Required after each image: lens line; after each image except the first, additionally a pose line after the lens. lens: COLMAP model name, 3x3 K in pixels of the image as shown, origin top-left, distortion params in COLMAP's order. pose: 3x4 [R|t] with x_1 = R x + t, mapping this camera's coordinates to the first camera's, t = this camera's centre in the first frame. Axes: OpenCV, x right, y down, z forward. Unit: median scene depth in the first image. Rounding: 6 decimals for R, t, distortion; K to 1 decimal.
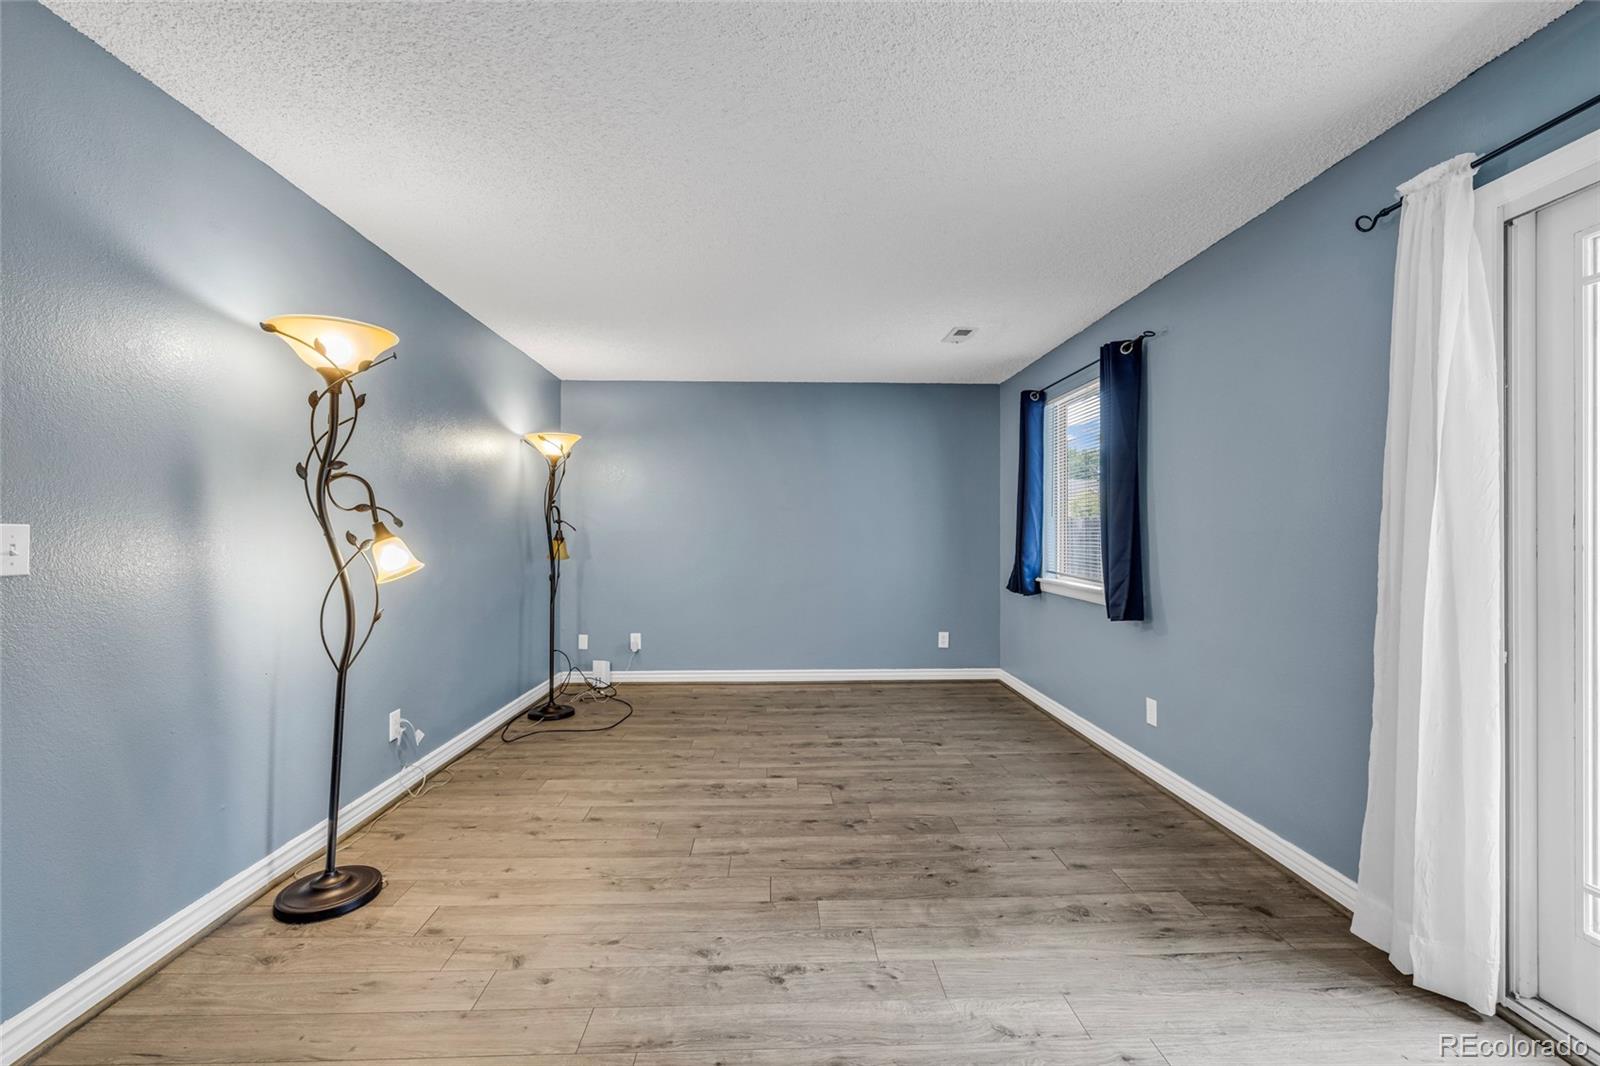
lens RADIAL K [[670.5, 0, 804.7], [0, 670.5, 529.5], [0, 0, 1]] dist [0.000765, 0.000030]
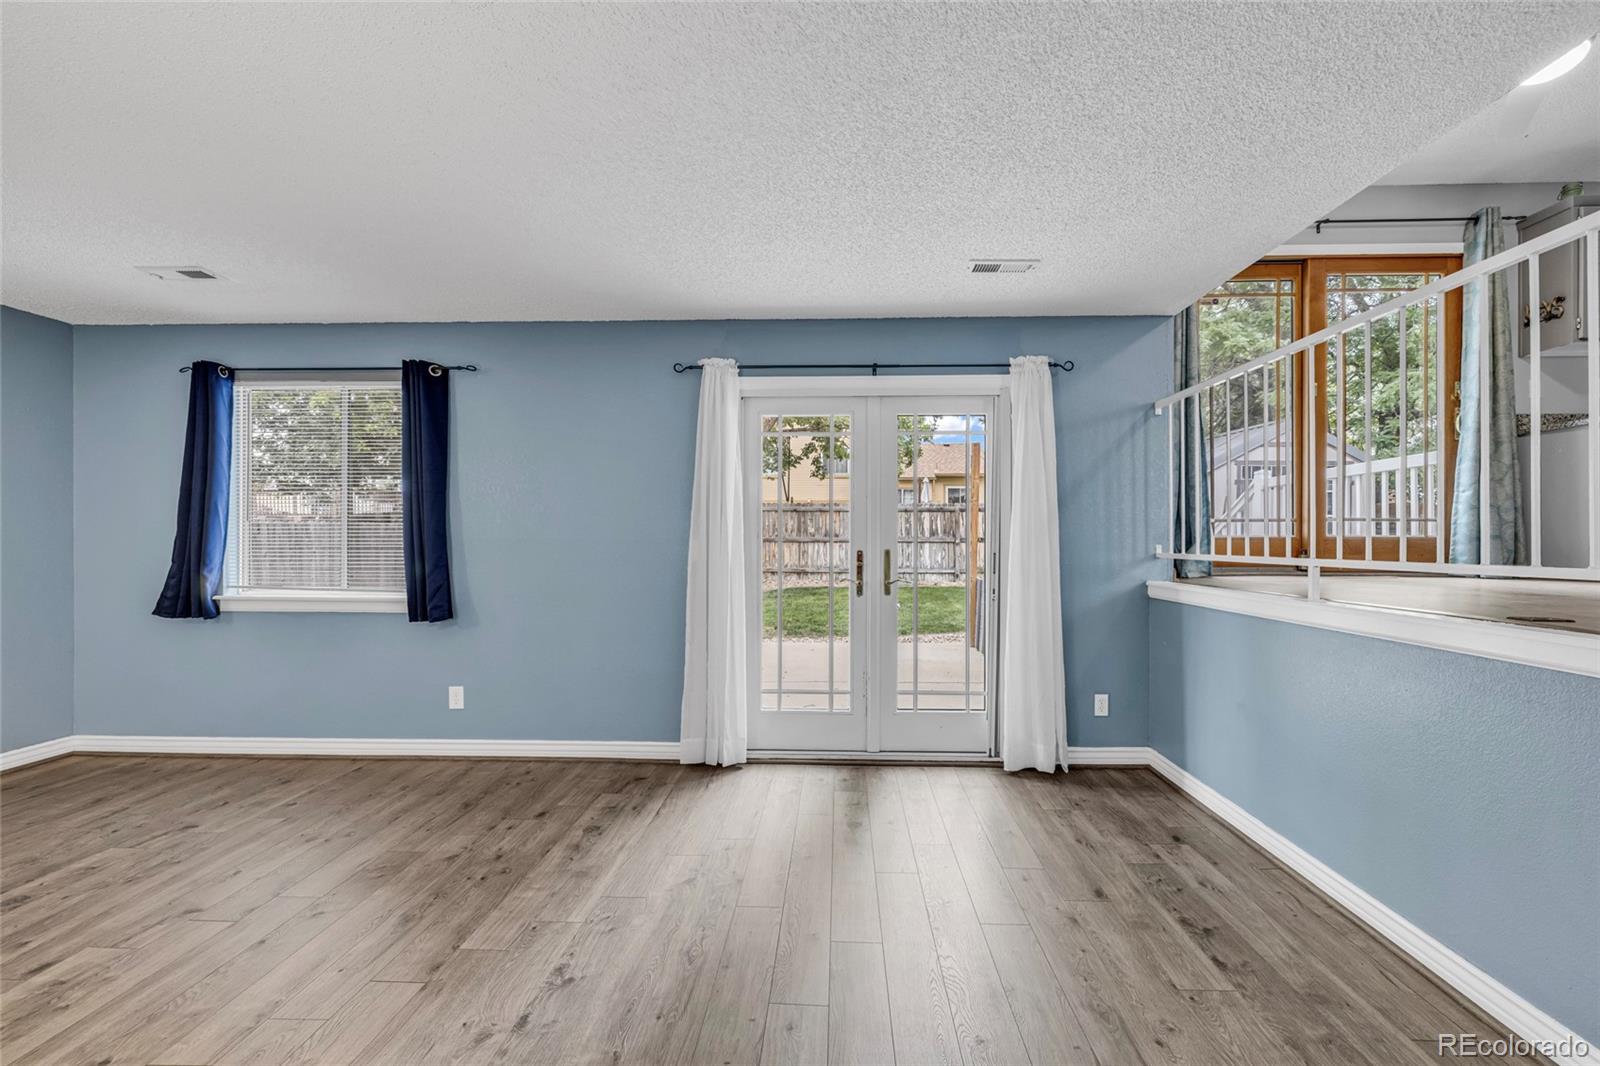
lens RADIAL K [[670.5, 0, 812.2], [0, 670.5, 541.8], [0, 0, 1]] dist [0.000765, 0.000030]
pose [[0.080122, -0.001910, 0.996783, -0.744340], [-0.005885, 0.999980, 0.002389, 0.000957], [-0.996768, -0.006058, 0.080110, 0.403936]]
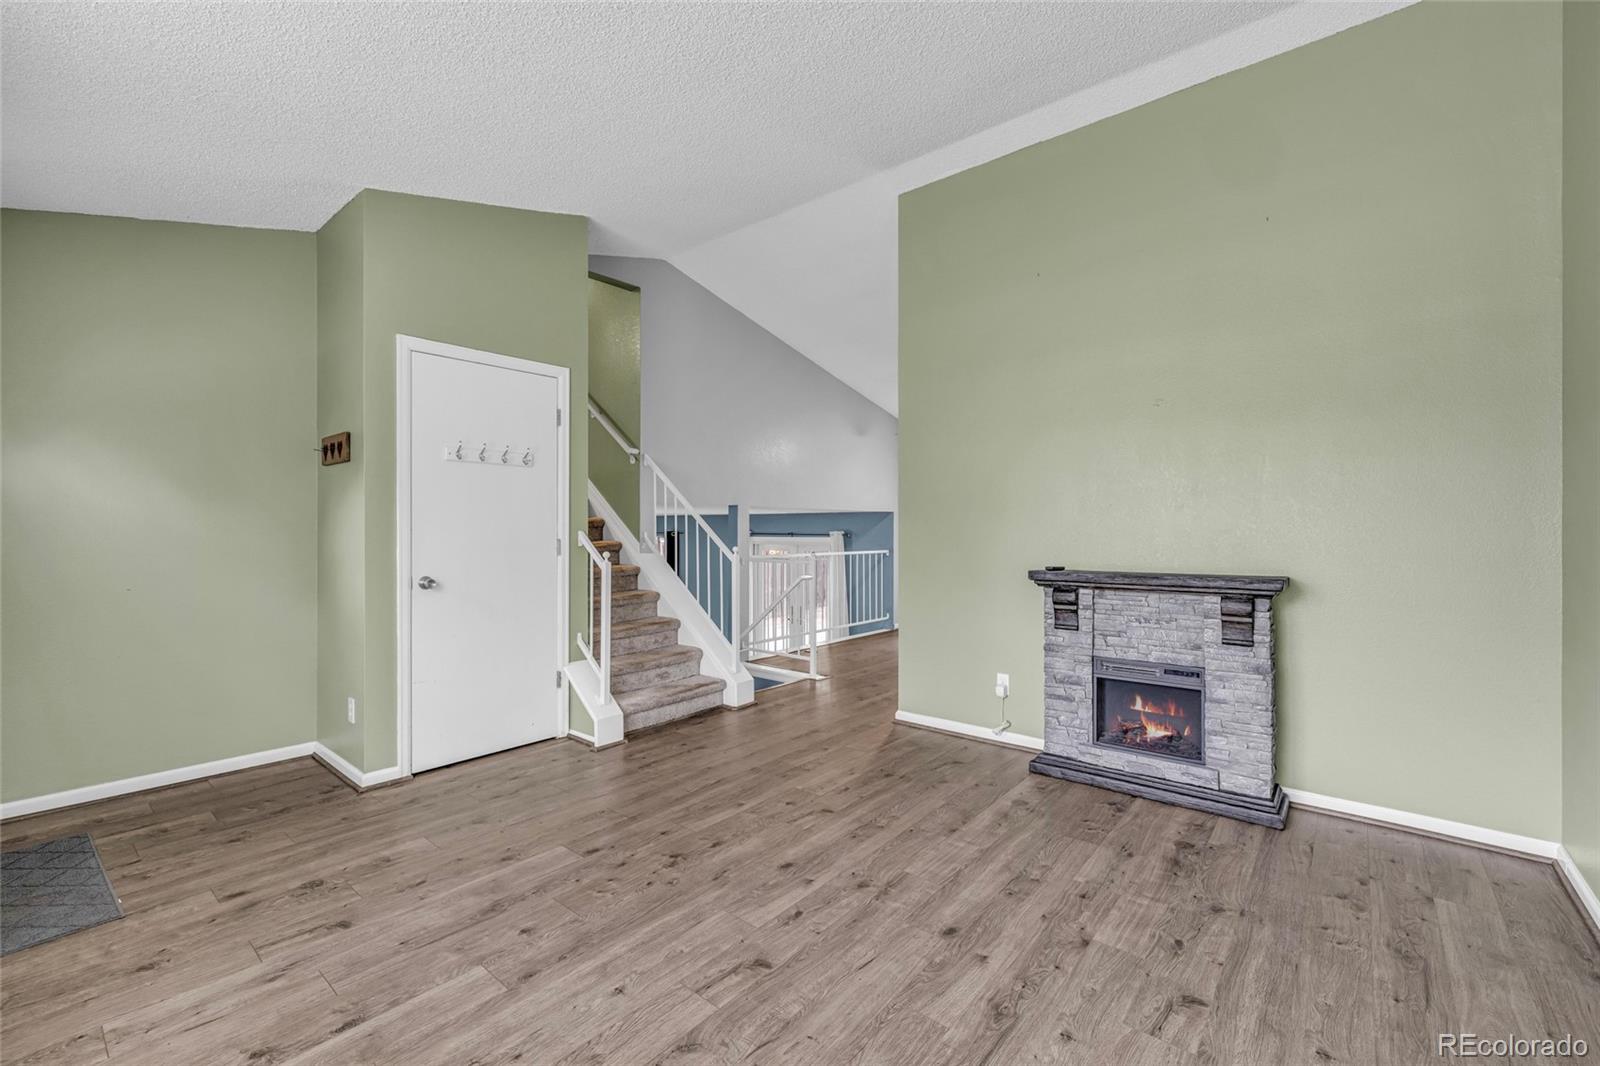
lens RADIAL K [[670.5, 0, 804.5], [0, 670.5, 529.1], [0, 0, 1]] dist [0.000765, 0.000030]
pose [[0.668064, 0.001488, 0.744103, -1.927907], [-0.005283, 0.999982, 0.002744, -0.402952], [-0.744085, -0.005765, 0.668060, -2.071363]]
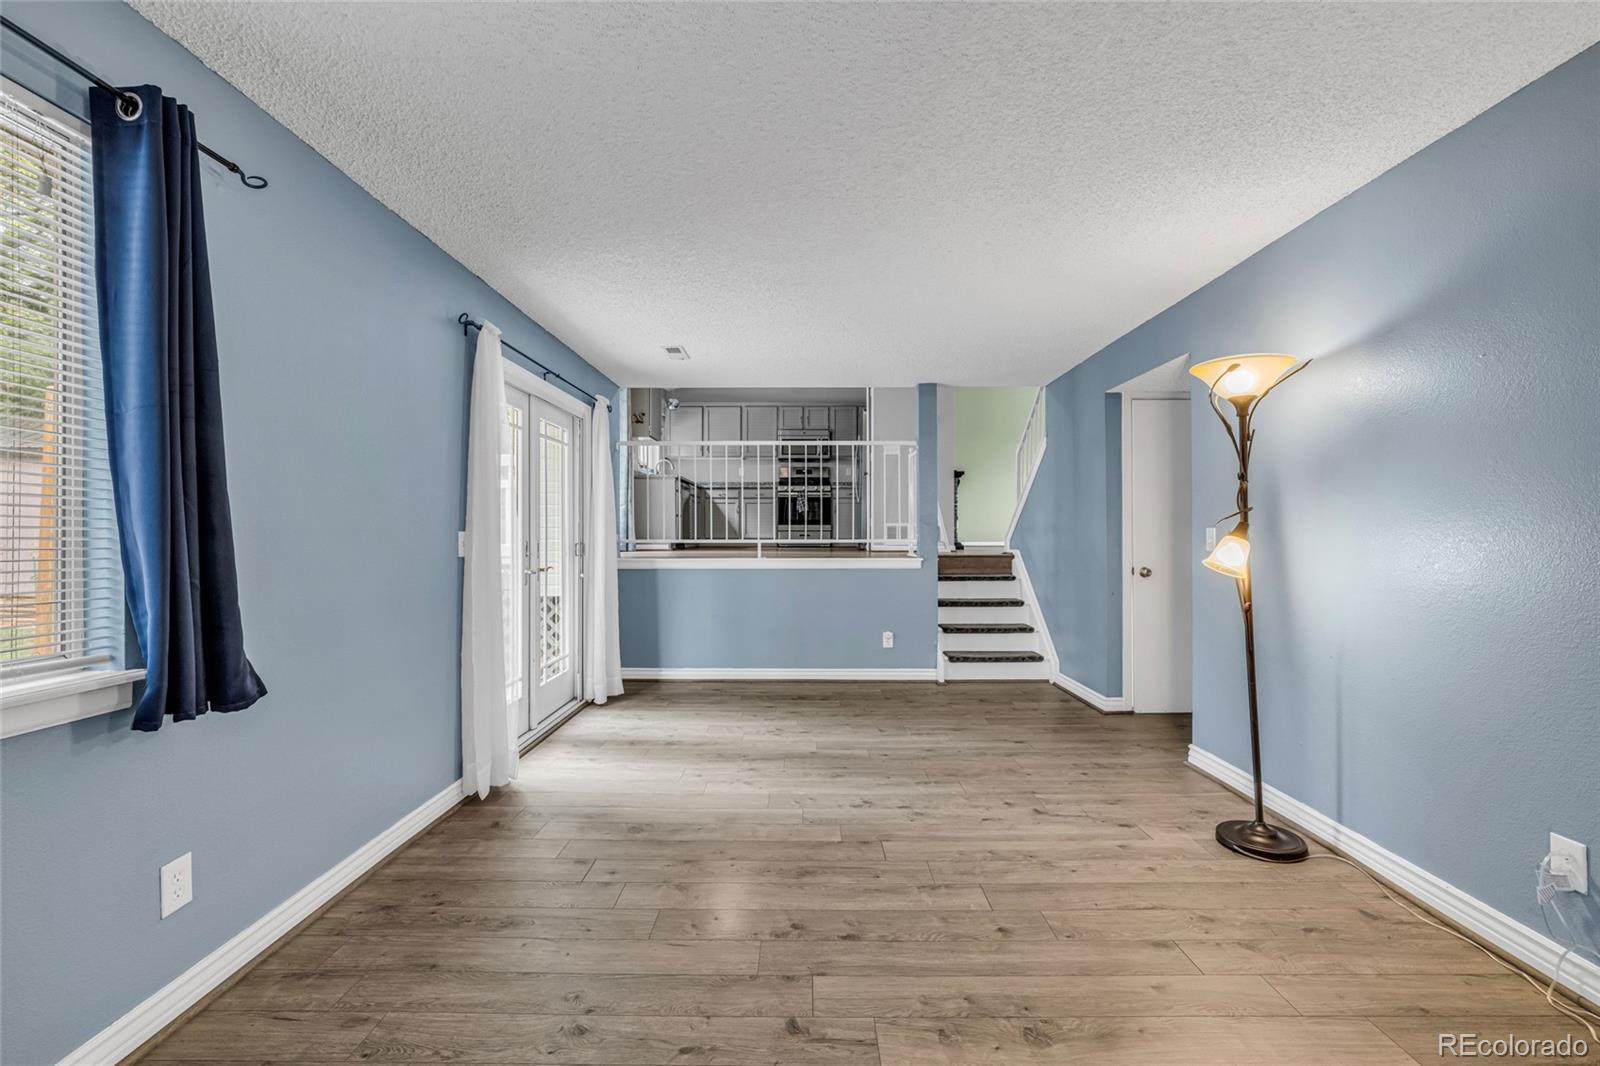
lens RADIAL K [[670.5, 0, 797.8], [0, 670.5, 532.7], [0, 0, 1]] dist [0.000765, 0.000030]
pose [[-0.998390, -0.000523, 0.056725, 0.025996], [-0.000740, 0.999992, -0.003802, 0.009603], [-0.056723, -0.003838, -0.998383, 1.940985]]
